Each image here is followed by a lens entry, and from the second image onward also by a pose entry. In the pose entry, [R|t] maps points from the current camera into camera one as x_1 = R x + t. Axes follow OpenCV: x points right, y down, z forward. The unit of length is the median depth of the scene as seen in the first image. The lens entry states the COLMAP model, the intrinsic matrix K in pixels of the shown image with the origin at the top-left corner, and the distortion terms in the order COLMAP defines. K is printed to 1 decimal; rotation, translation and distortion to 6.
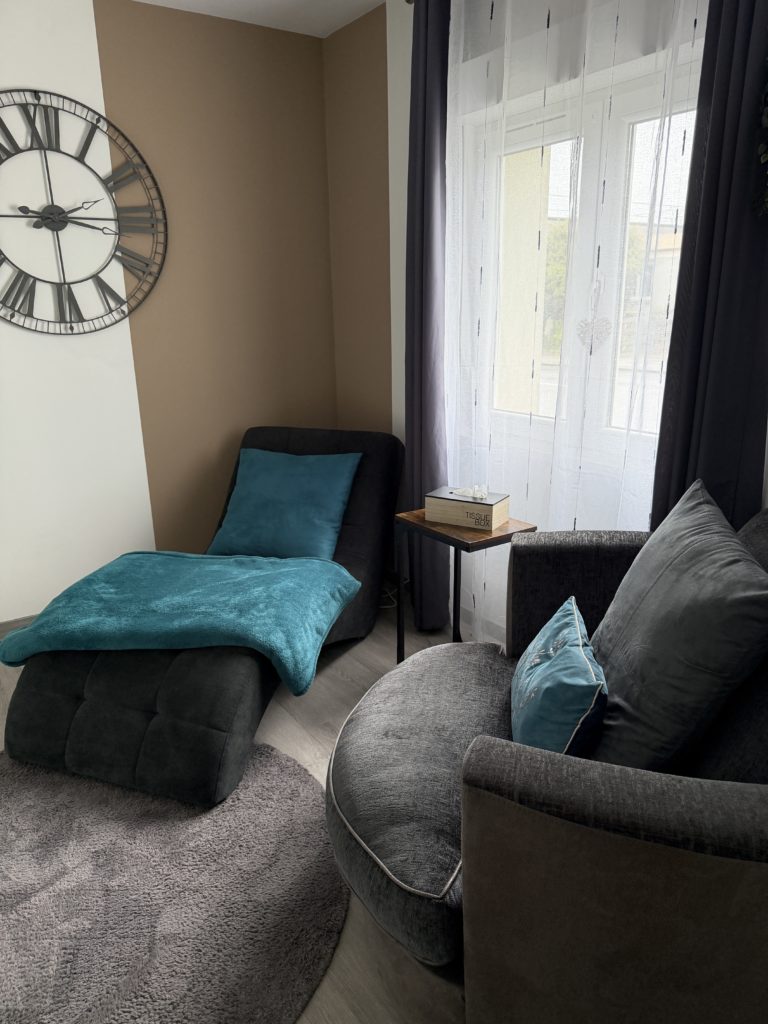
lens RADIAL K [[699.0, 0, 388.4], [0, 699.0, 514.6], [0, 0, 1]] dist [0.026900, -0.041811]
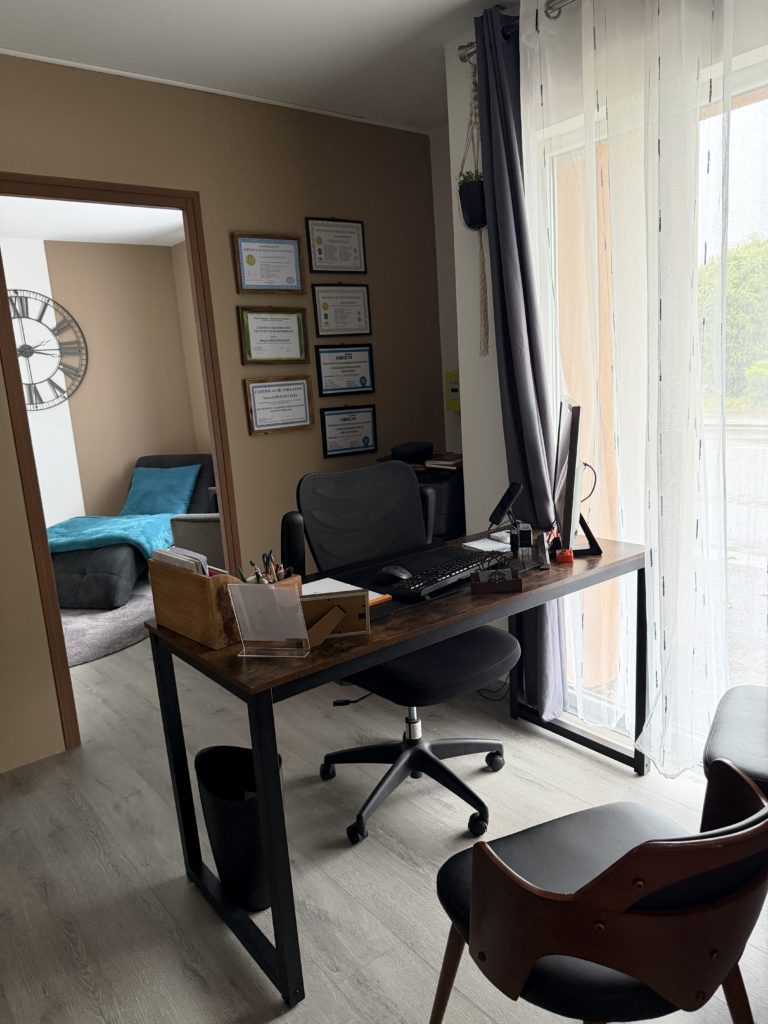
lens RADIAL K [[699.0, 0, 380.5], [0, 699.0, 505.4], [0, 0, 1]] dist [0.026900, -0.041811]
pose [[0.995646, -0.068718, 0.062988, 0.327930], [0.074740, 0.992290, -0.098863, 0.249961], [-0.055709, 0.103141, 0.993106, -0.889418]]
